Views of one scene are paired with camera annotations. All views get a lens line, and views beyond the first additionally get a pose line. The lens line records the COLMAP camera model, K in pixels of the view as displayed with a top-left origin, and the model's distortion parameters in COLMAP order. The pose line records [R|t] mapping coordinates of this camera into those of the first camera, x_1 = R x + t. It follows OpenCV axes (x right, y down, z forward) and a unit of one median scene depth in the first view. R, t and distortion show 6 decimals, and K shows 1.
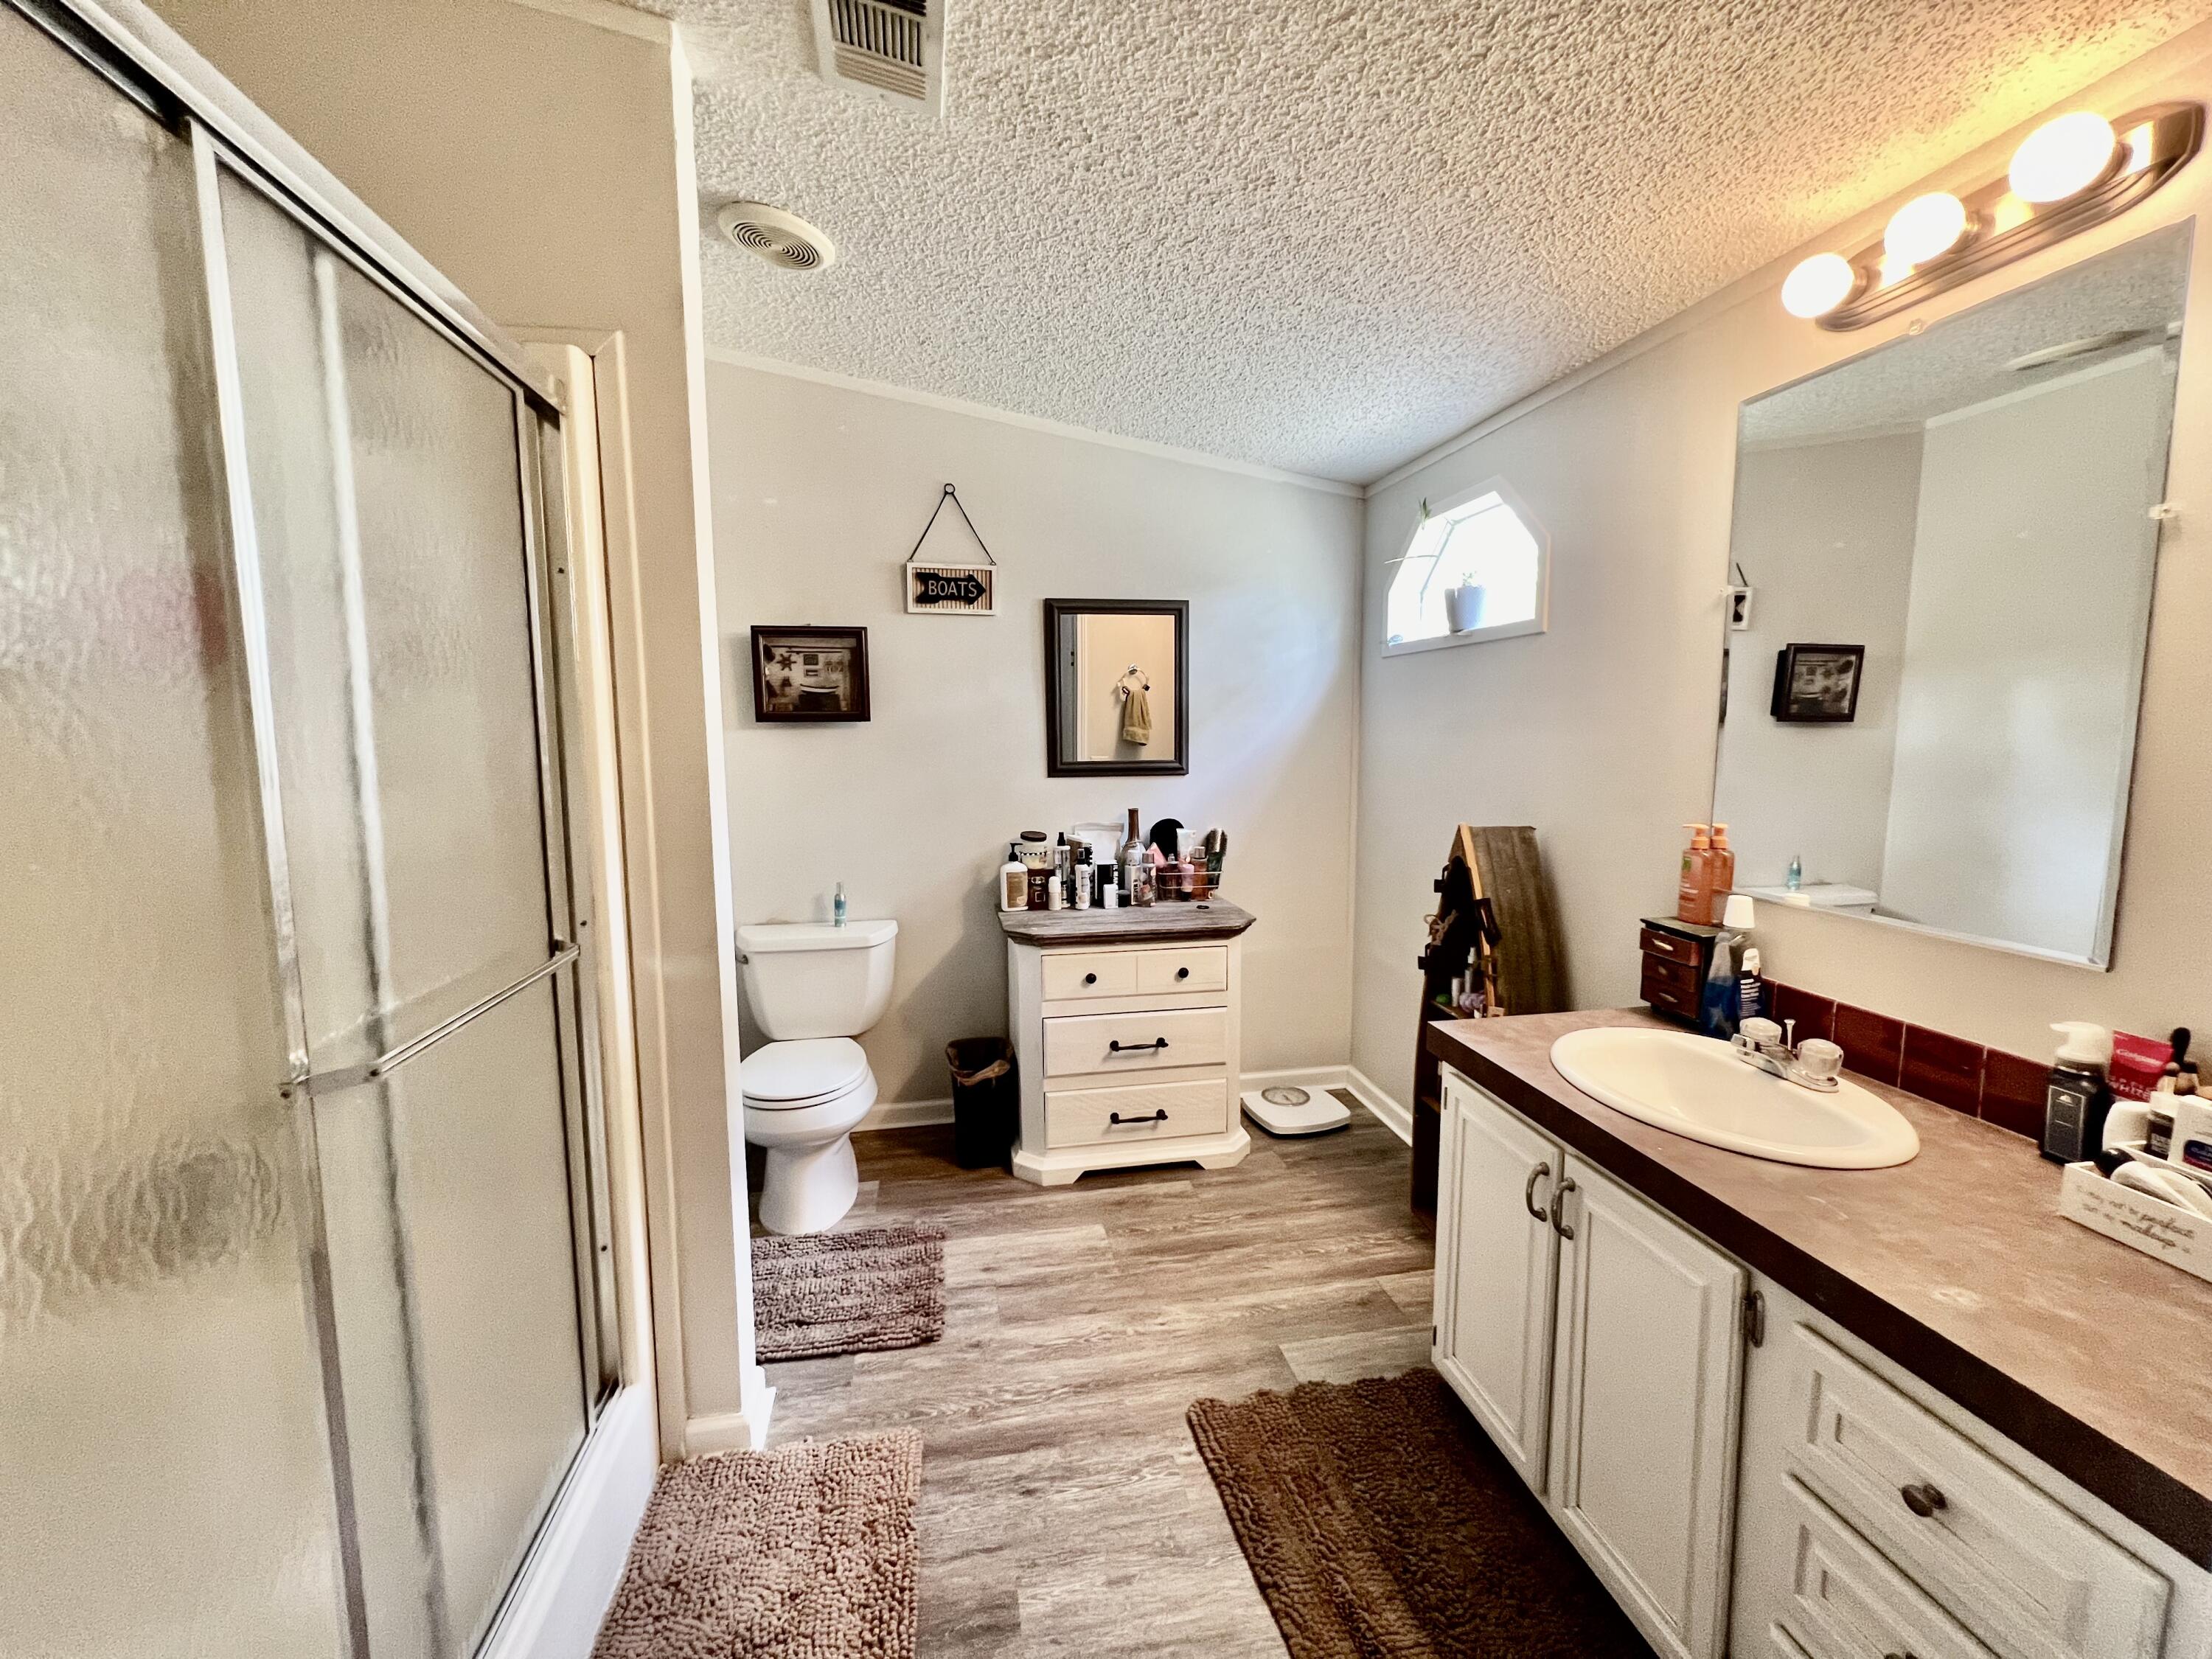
lens RADIAL K [[883.4, 0, 1109.3], [0, 883.4, 823.0], [0, 0, 1]] dist [-0.005325, 0.001564]
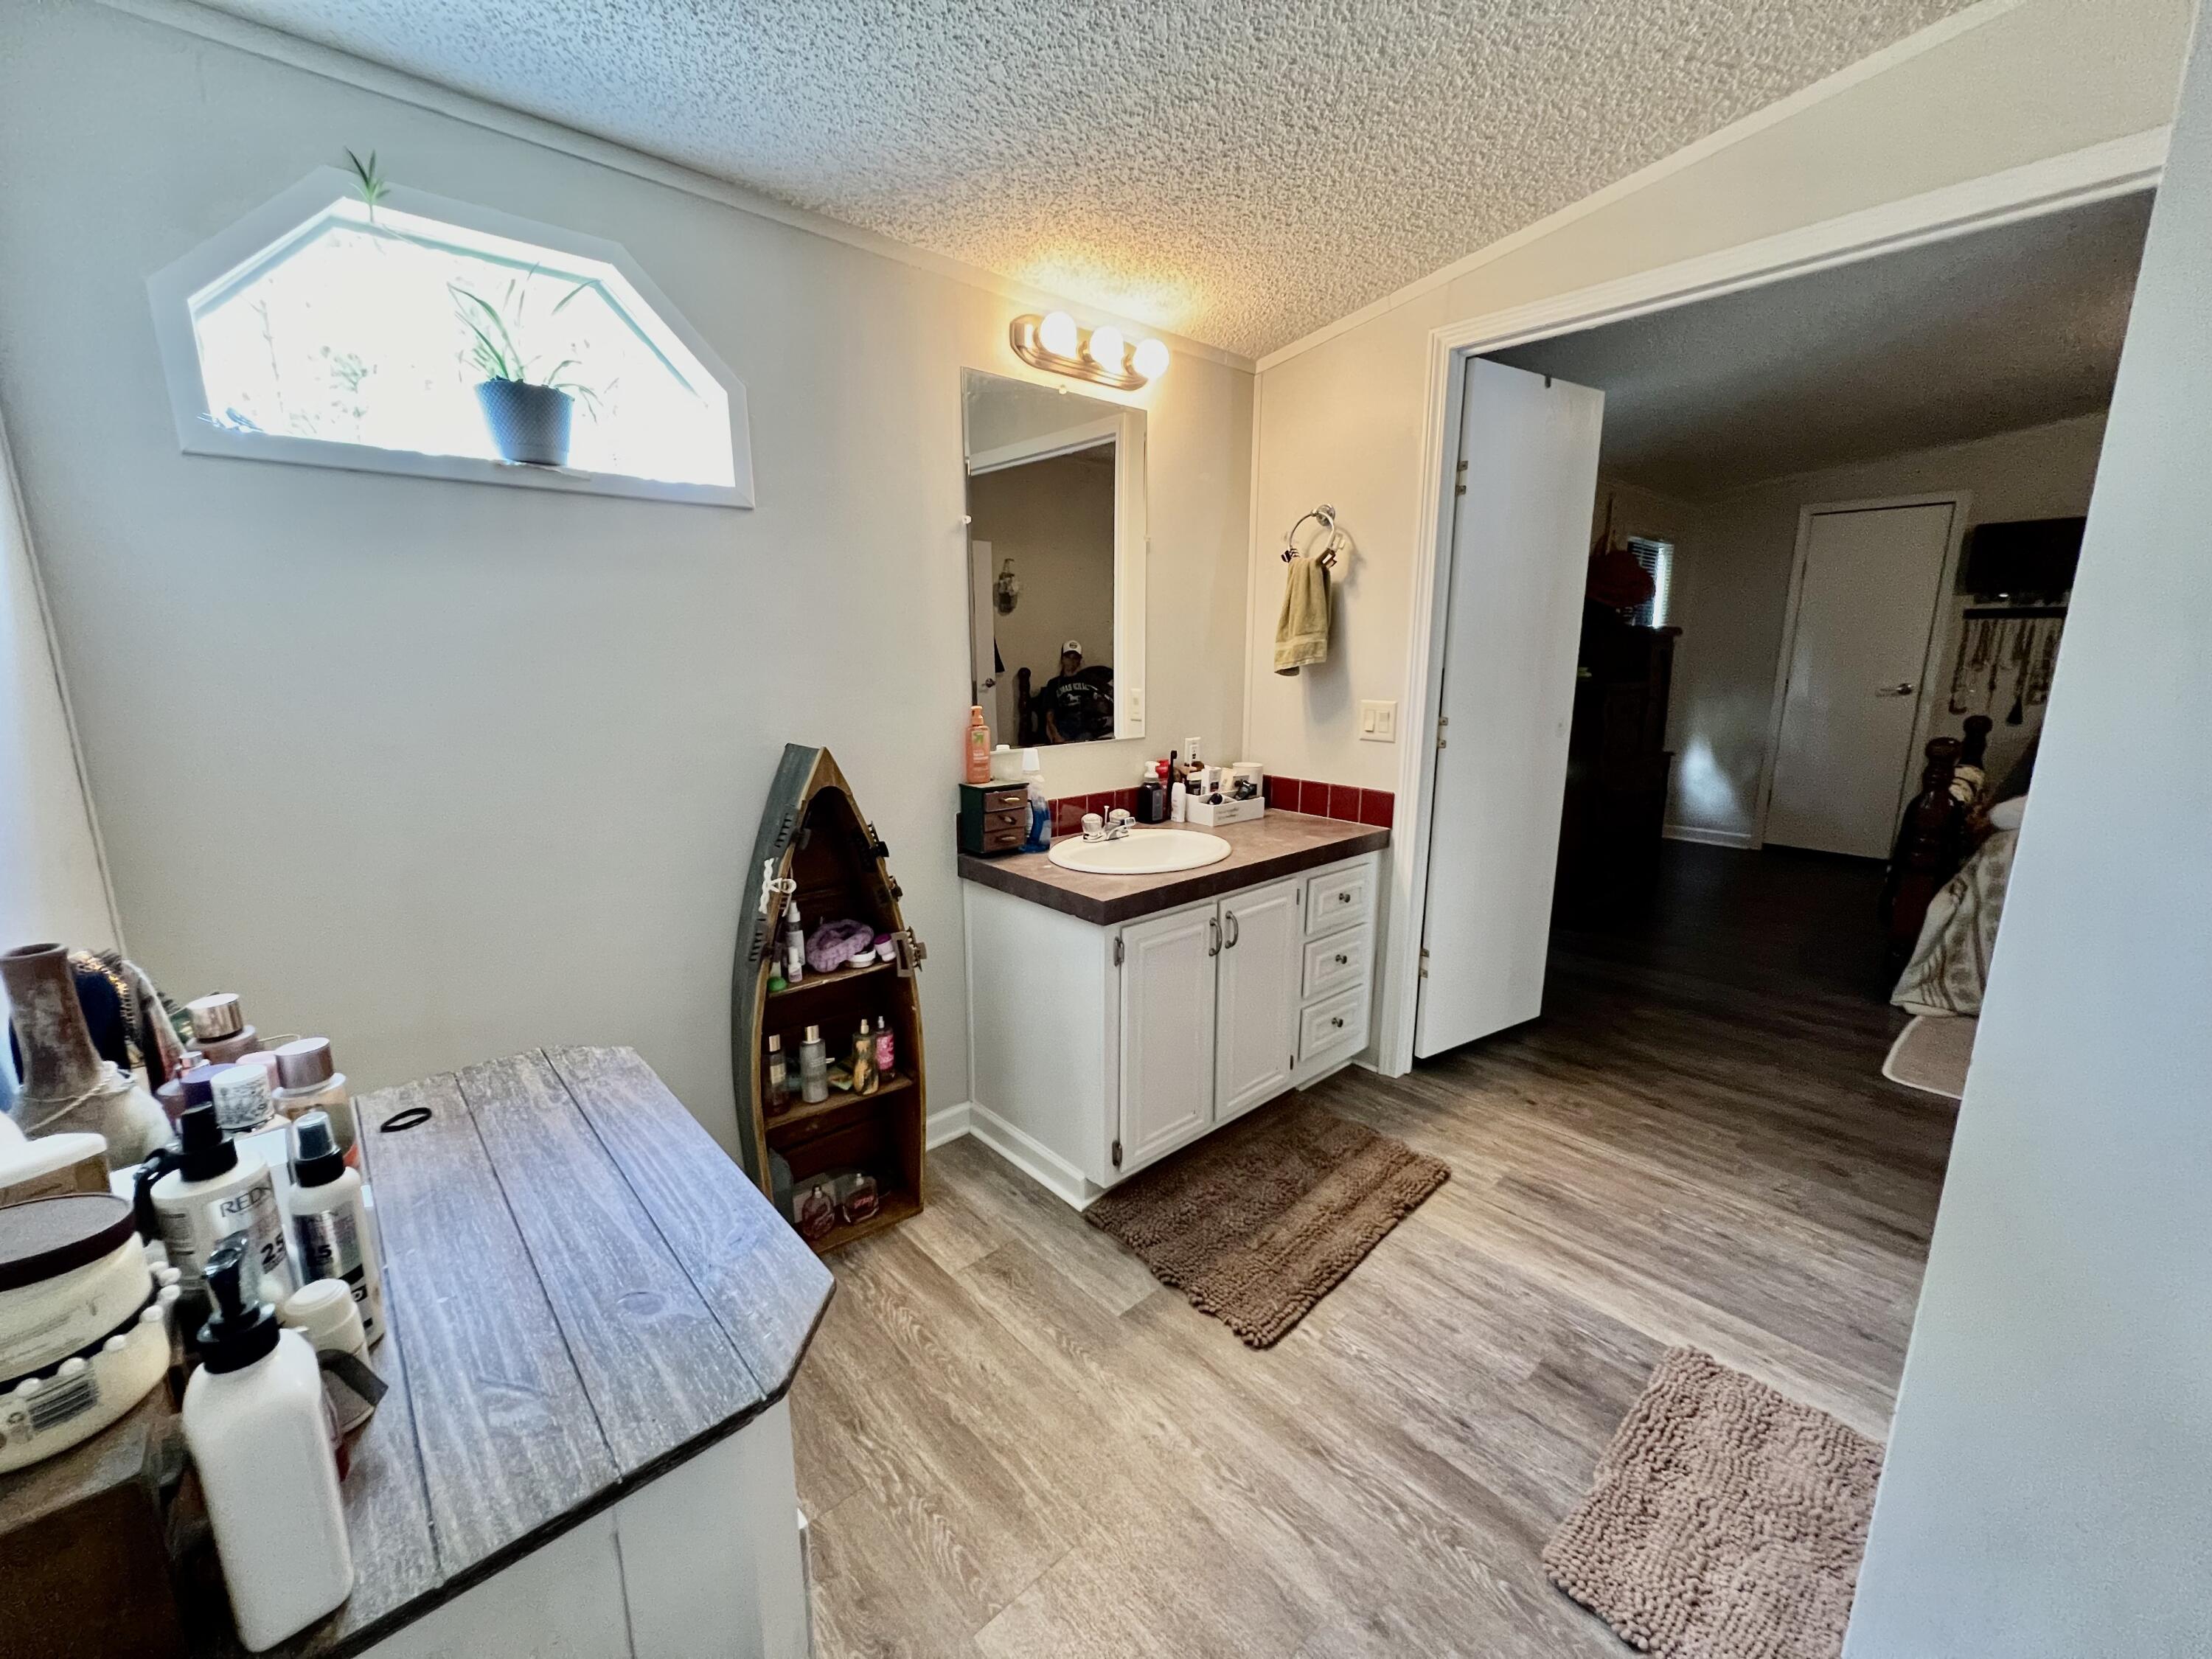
lens RADIAL K [[883.4, 0, 1109.8], [0, 883.4, 821.7], [0, 0, 1]] dist [-0.005325, 0.001564]
pose [[-0.523039, -0.161335, 0.836900, -0.515219], [0.098166, 0.963983, 0.247184, -0.129094], [-0.846637, 0.211442, -0.488363, 1.449918]]
